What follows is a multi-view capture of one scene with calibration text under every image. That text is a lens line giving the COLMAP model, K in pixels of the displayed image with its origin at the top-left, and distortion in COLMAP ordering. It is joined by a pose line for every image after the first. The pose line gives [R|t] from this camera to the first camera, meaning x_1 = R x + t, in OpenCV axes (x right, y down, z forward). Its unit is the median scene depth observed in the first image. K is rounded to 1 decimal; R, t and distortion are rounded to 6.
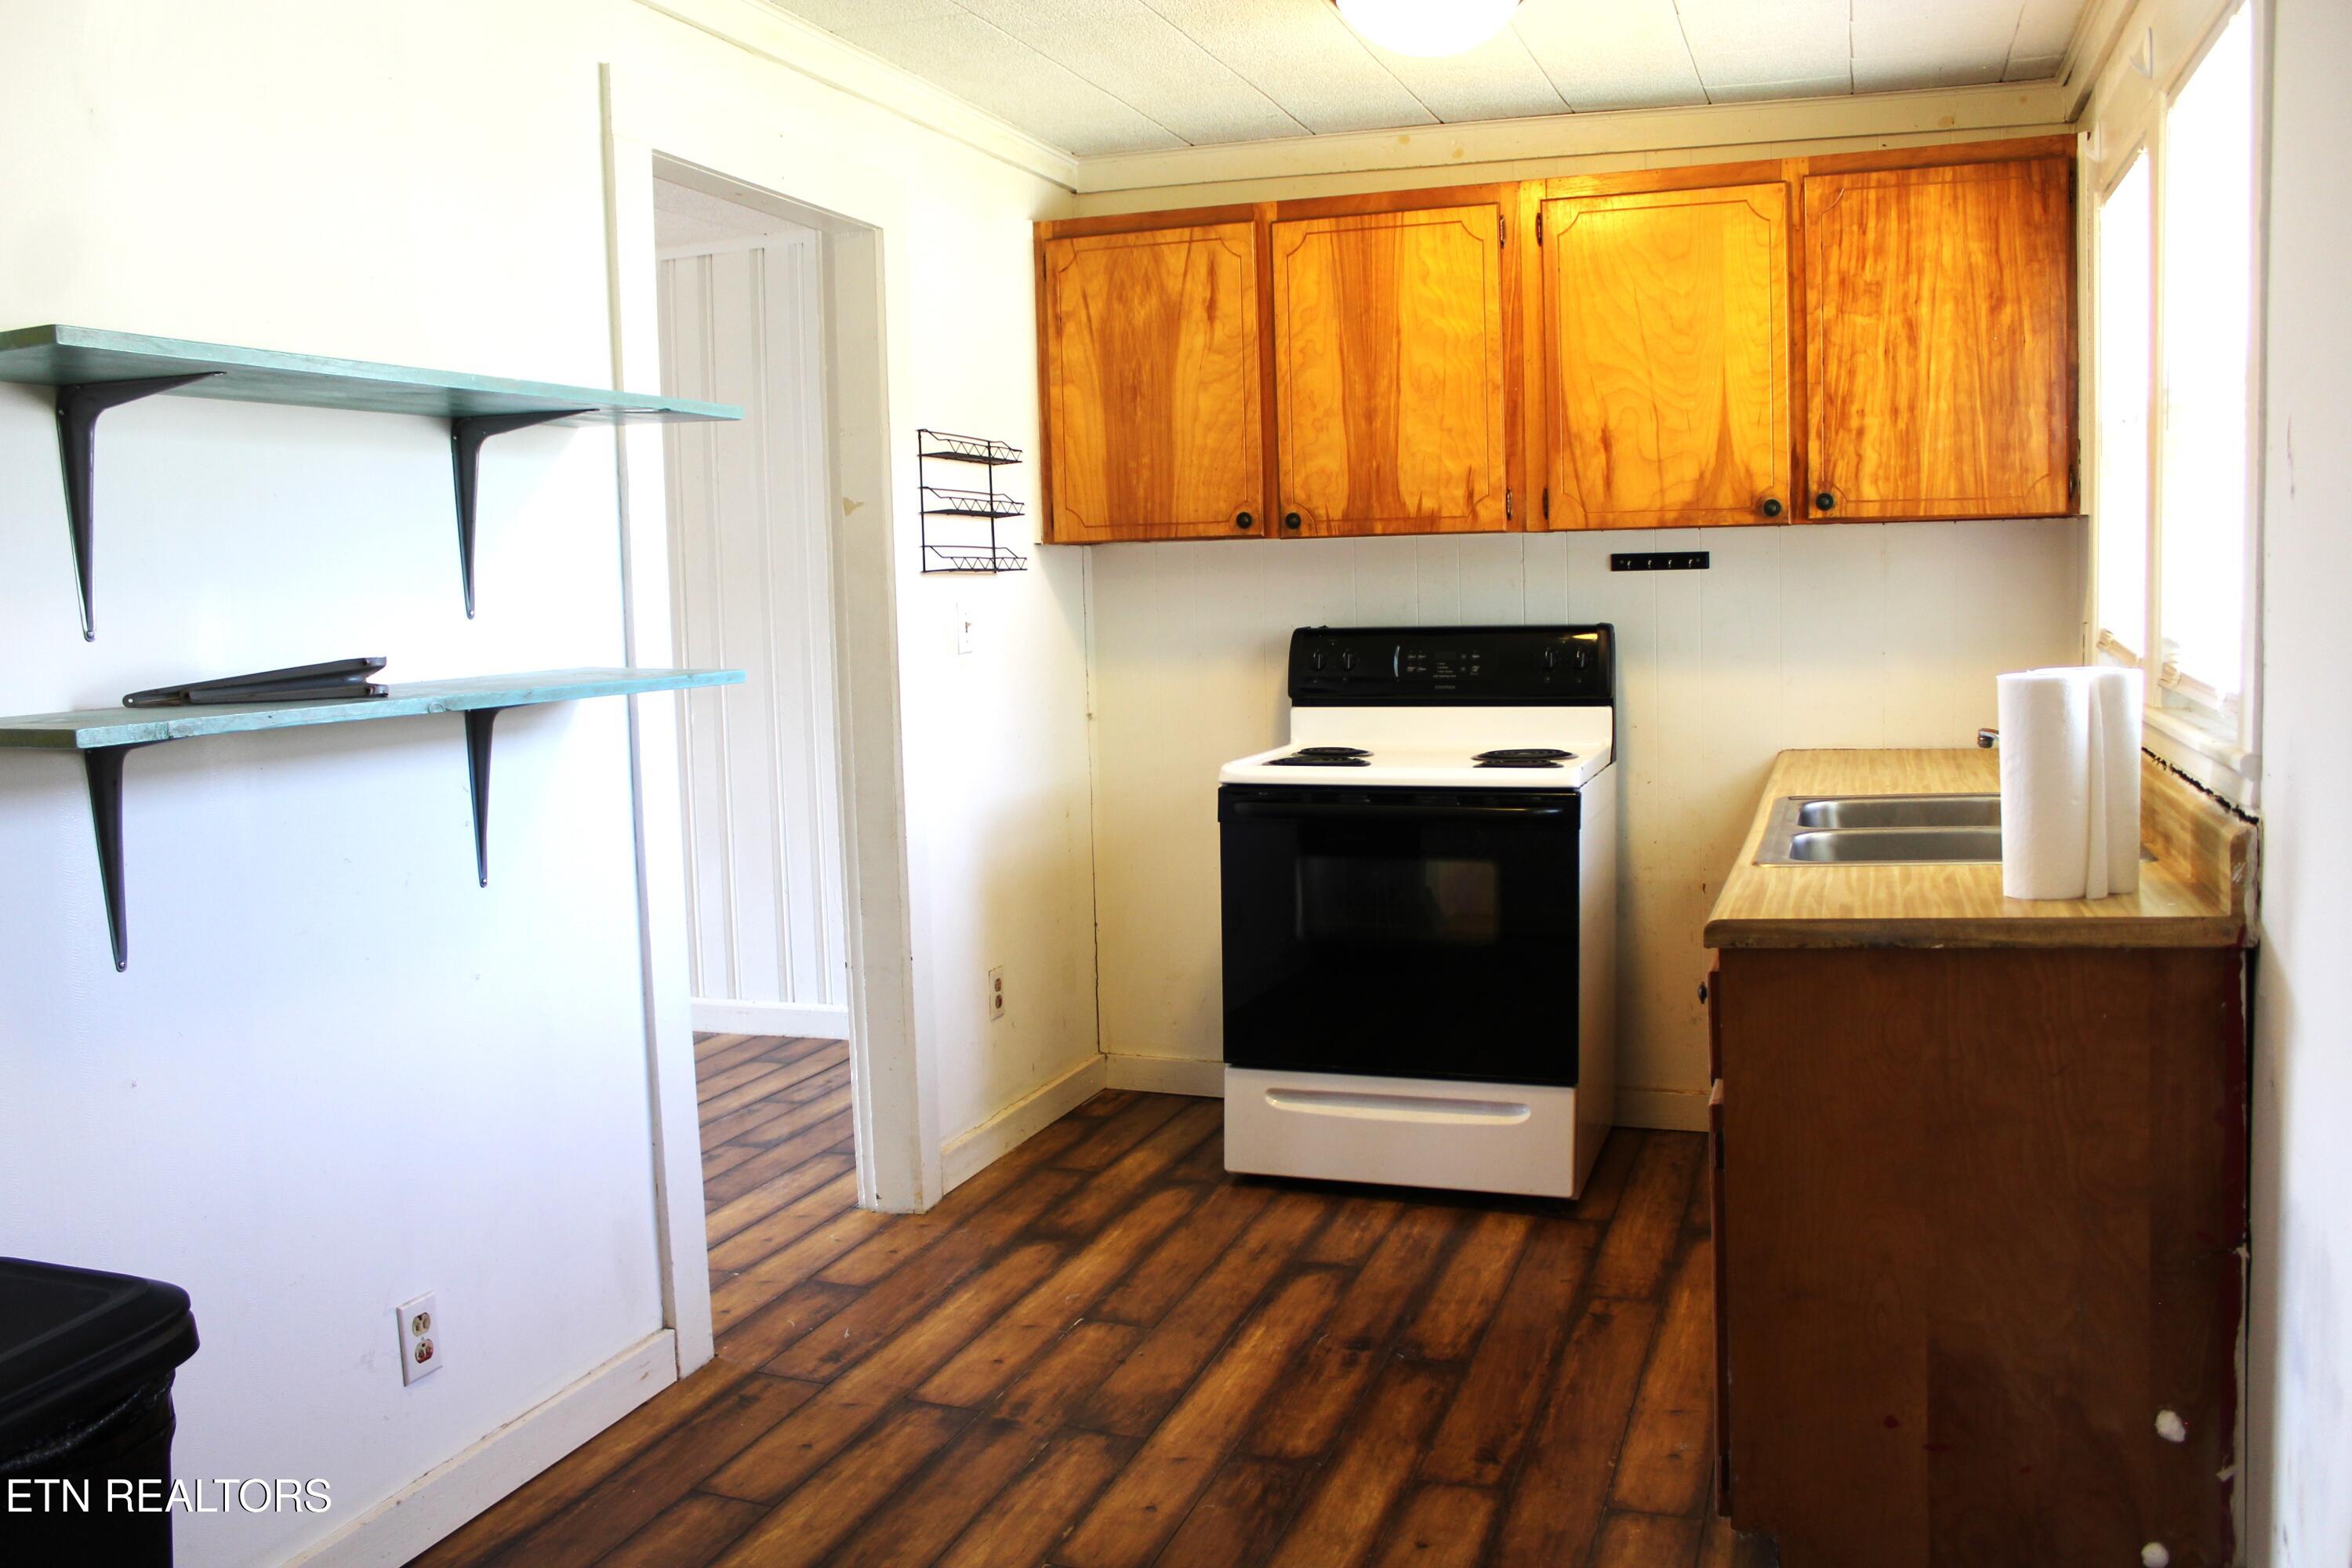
lens RADIAL K [[1994.0, 0, 1116.1], [0, 1994.0, 783.9], [0, 0, 1]] dist [-0.130457, 0.097085]
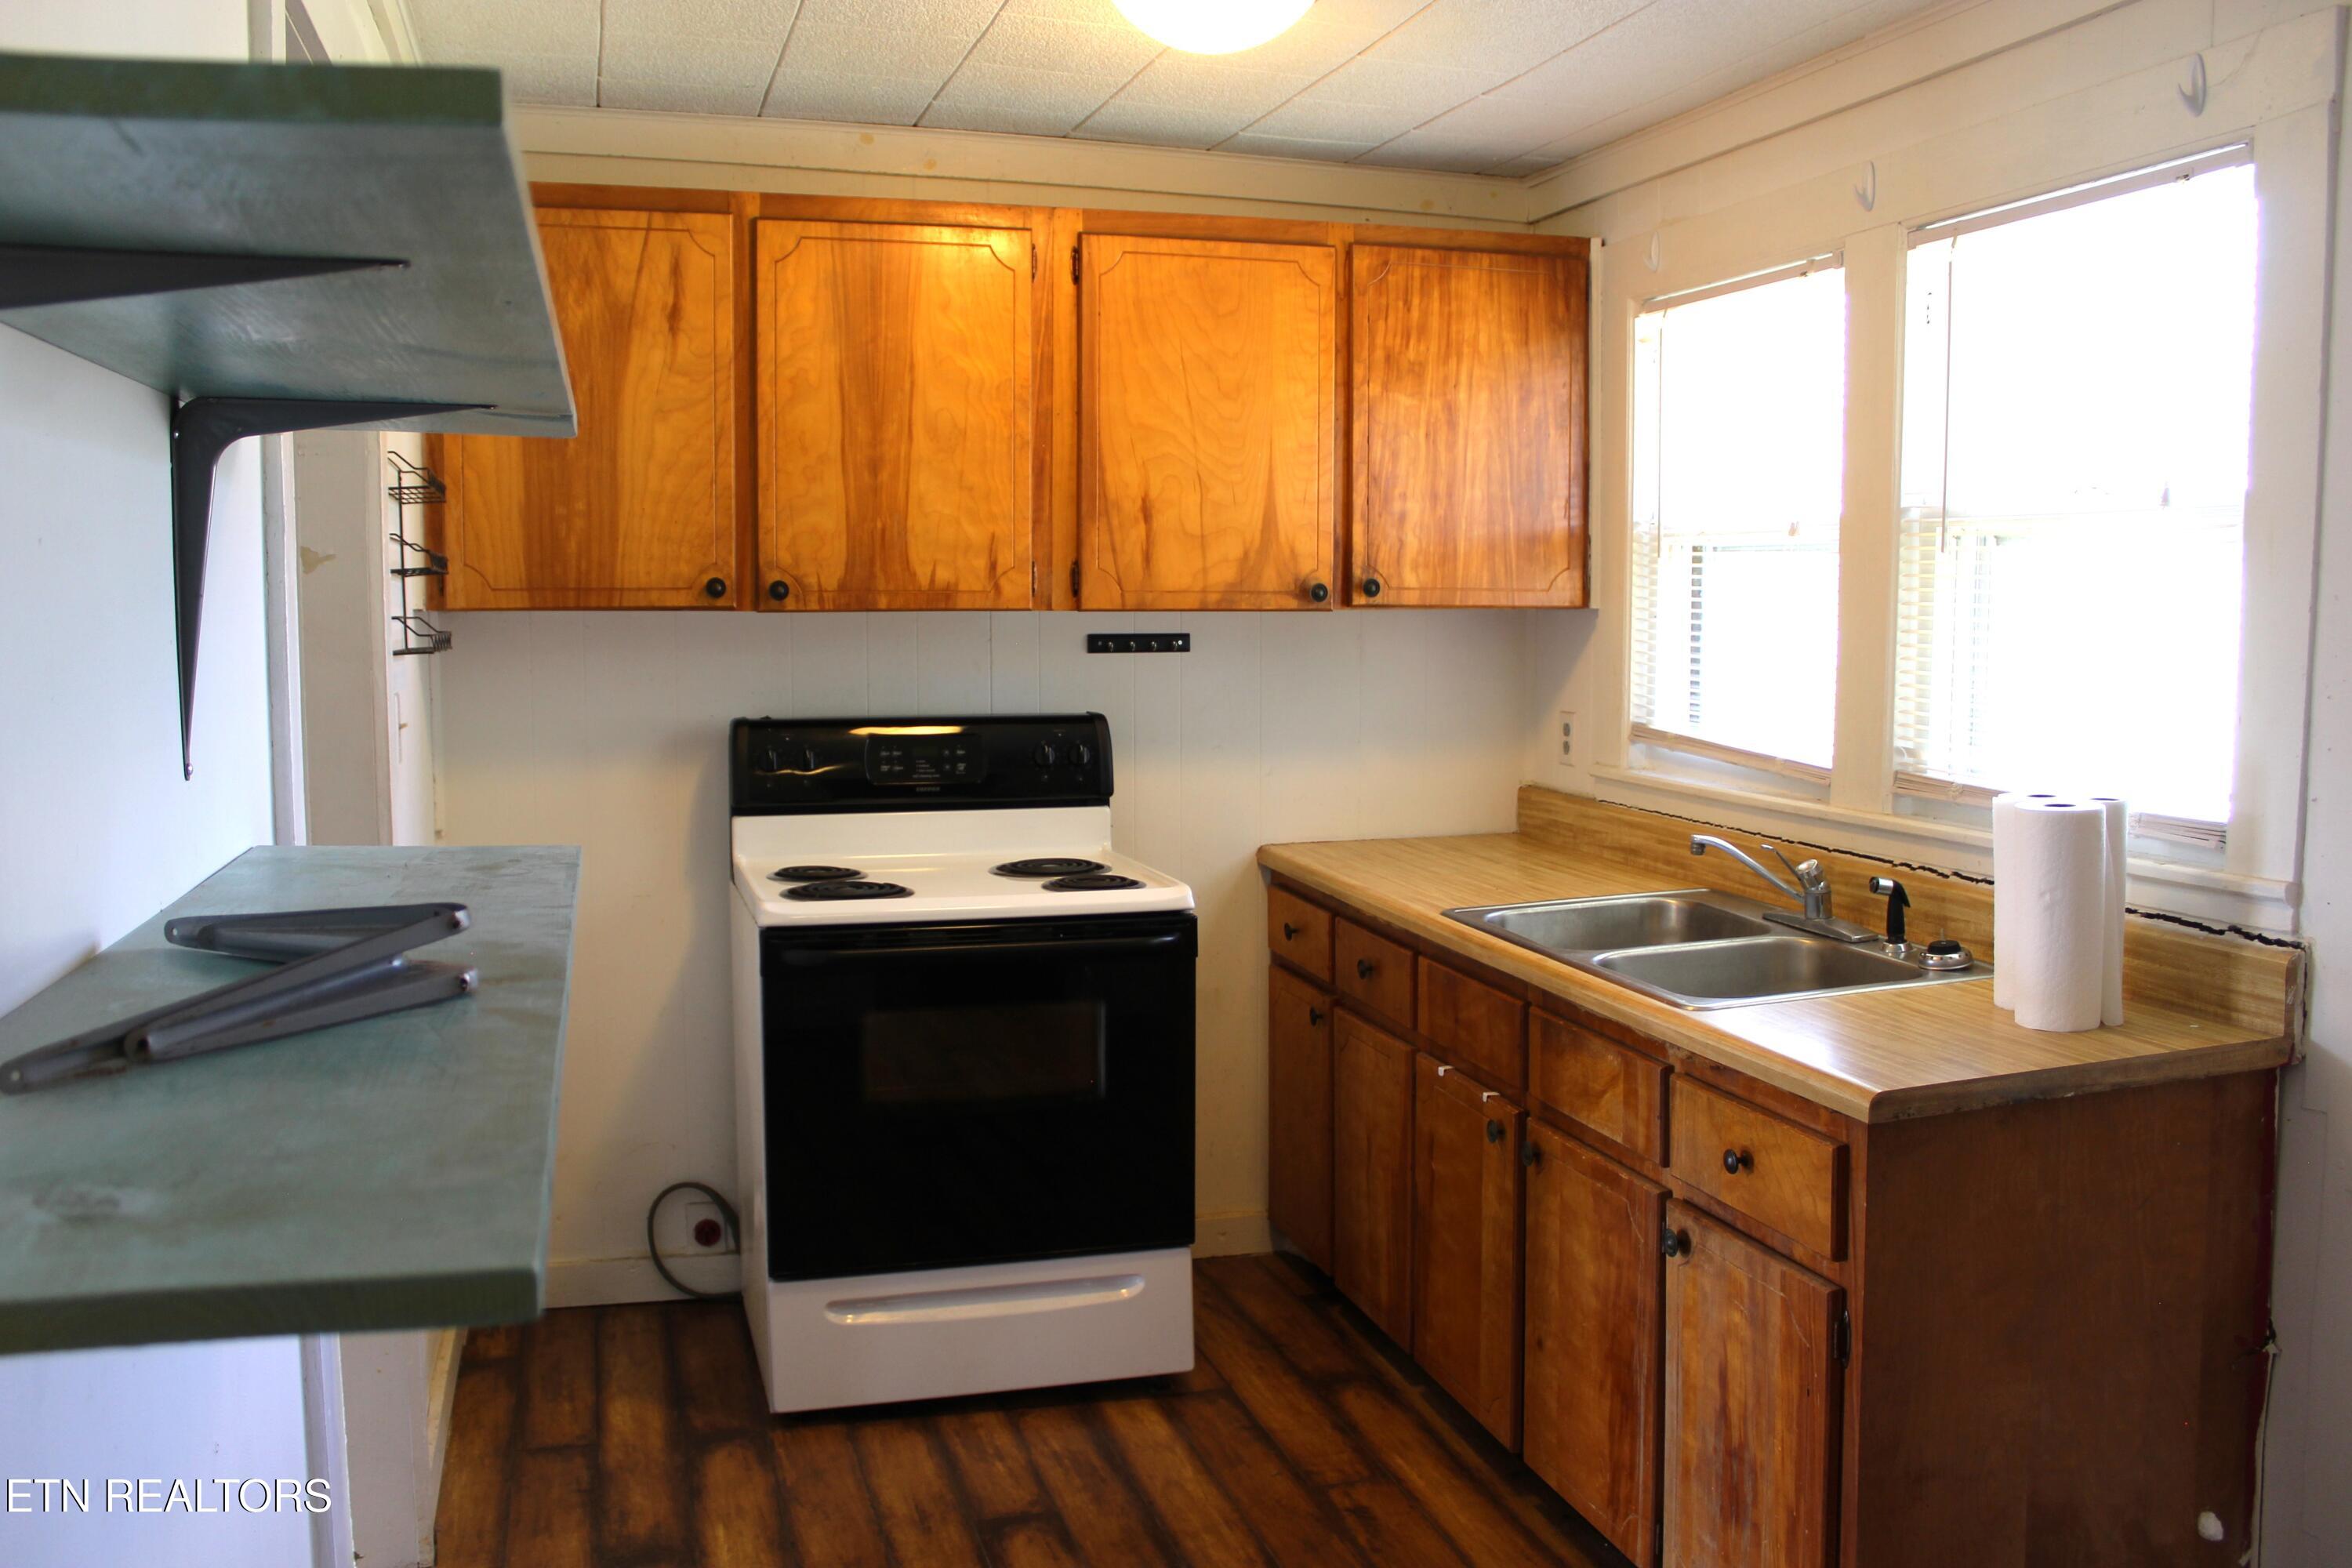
lens RADIAL K [[1994.0, 0, 1173.2], [0, 1994.0, 791.1], [0, 0, 1]] dist [-0.130457, 0.097085]
pose [[0.800018, -0.030256, 0.599212, -0.287543], [0.038330, 0.999265, -0.000720, -0.047378], [-0.598750, 0.023544, 0.800590, 0.280510]]
